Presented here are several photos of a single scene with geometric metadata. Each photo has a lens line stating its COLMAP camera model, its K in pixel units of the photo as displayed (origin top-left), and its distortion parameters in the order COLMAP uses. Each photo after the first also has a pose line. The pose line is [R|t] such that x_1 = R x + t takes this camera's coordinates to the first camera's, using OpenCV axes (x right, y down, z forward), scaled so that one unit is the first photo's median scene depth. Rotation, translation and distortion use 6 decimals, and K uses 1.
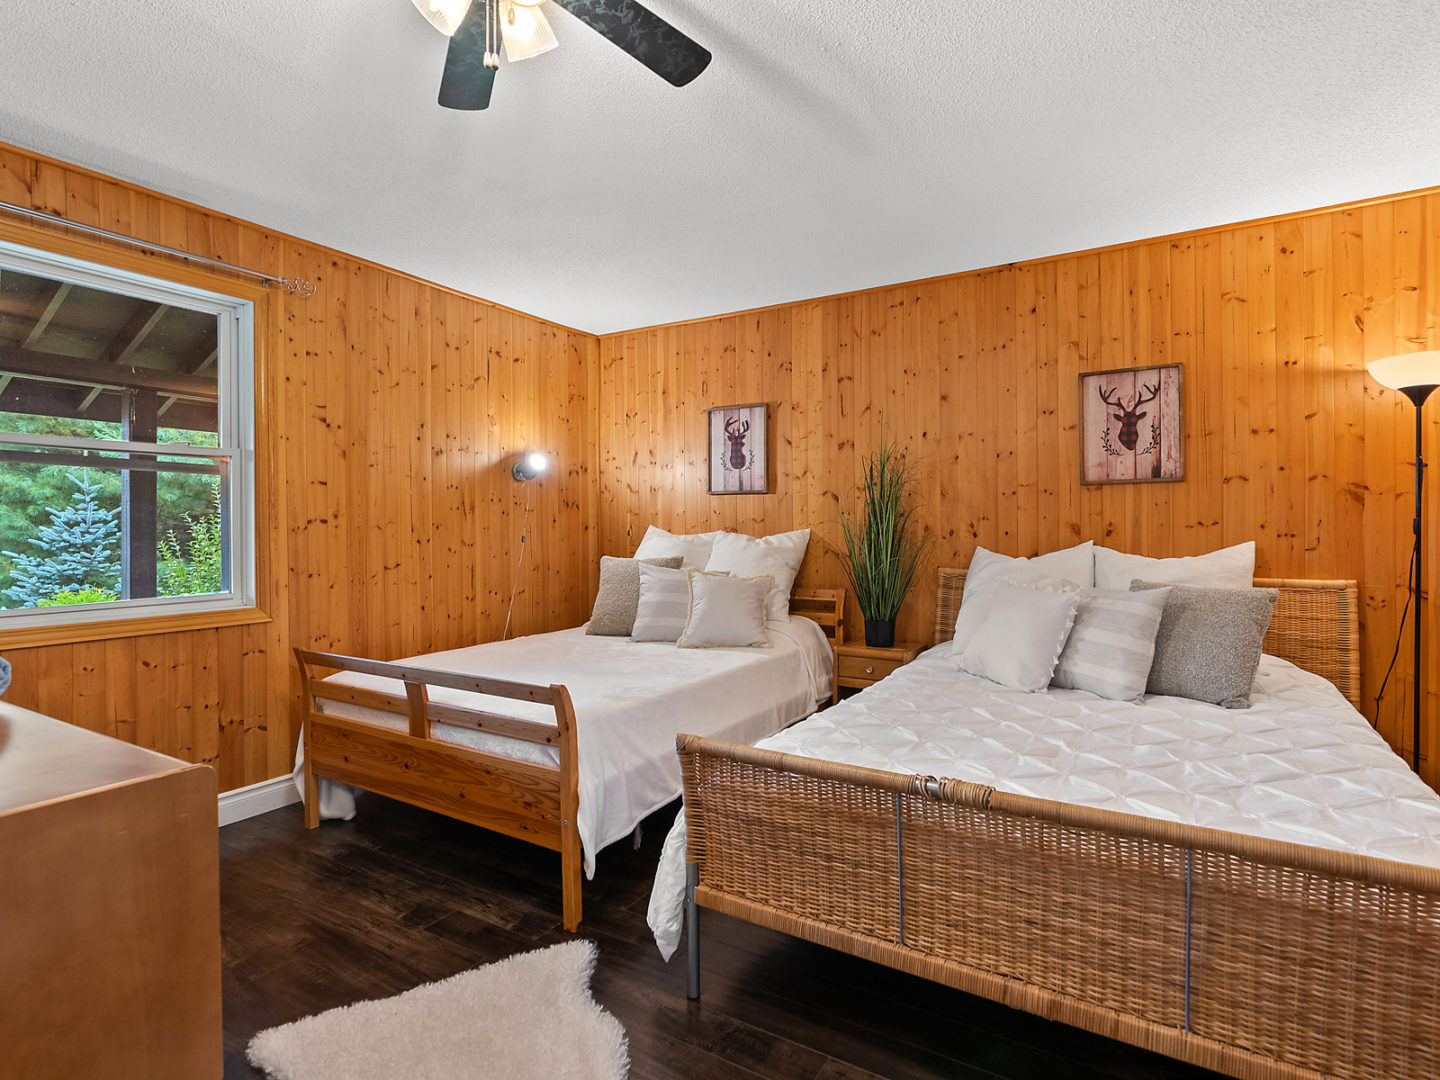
lens RADIAL K [[752.7, 0, 727.5], [0, 752.7, 530.2], [0, 0, 1]] dist [-0.003524, -0.000551]
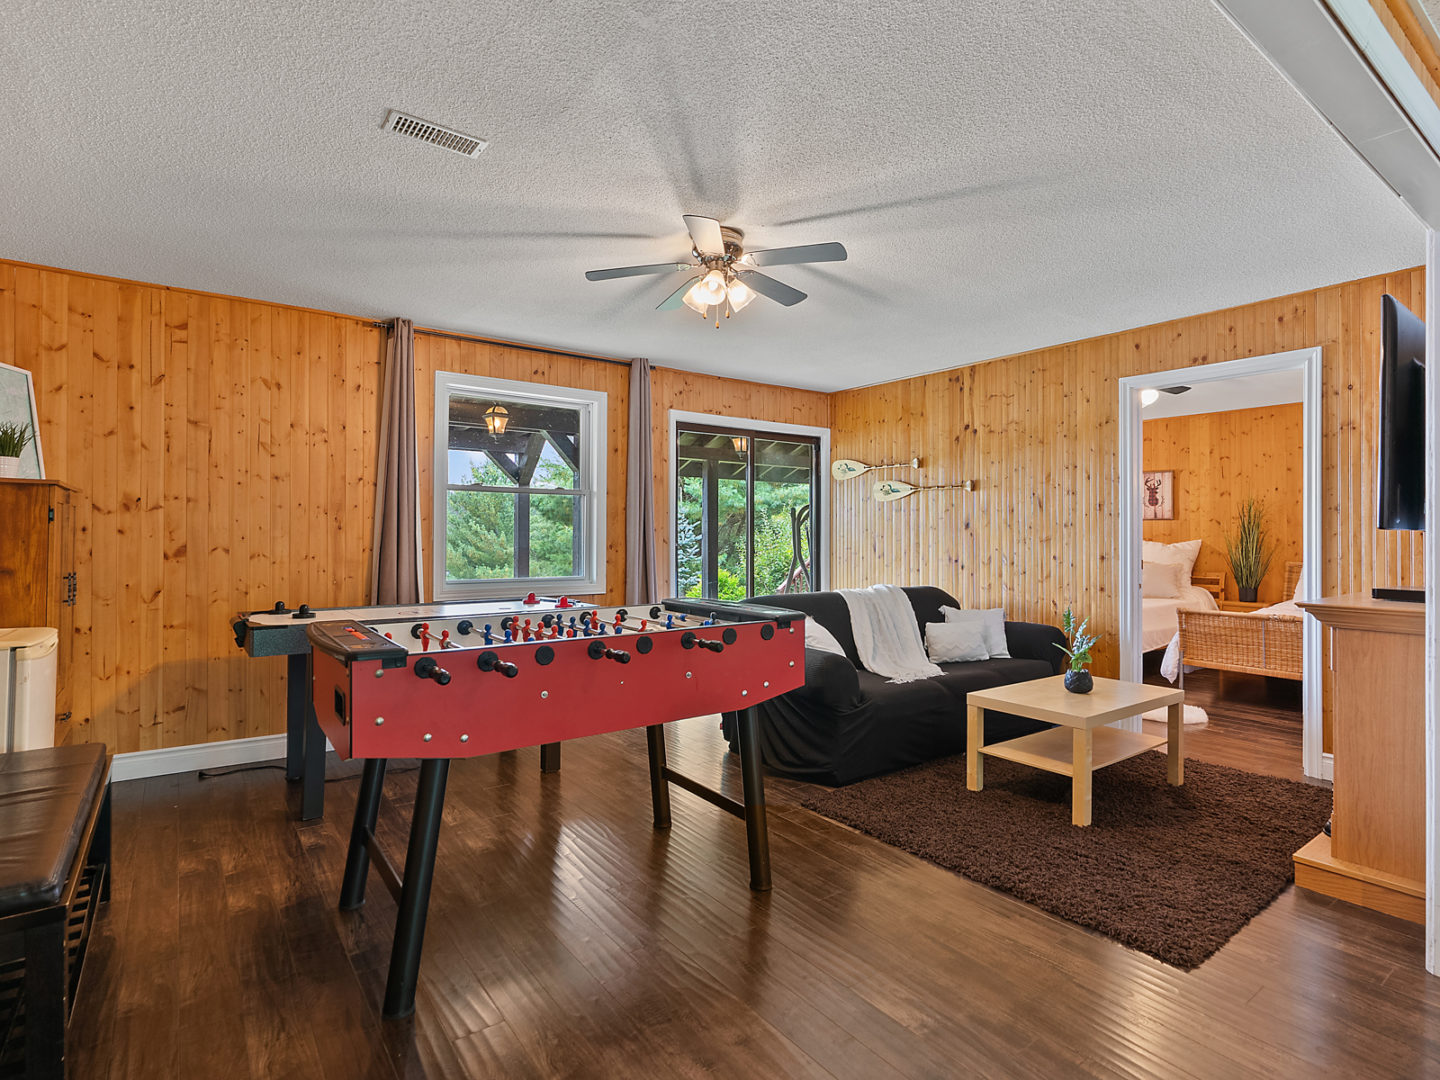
lens RADIAL K [[752.7, 0, 727.5], [0, 752.7, 530.2], [0, 0, 1]] dist [-0.003524, -0.000551]
pose [[0.927498, 0.003194, -0.373816, -0.290558], [-0.007080, 0.999934, -0.009024, -0.000259], [0.373762, 0.011017, 0.927459, -1.180940]]
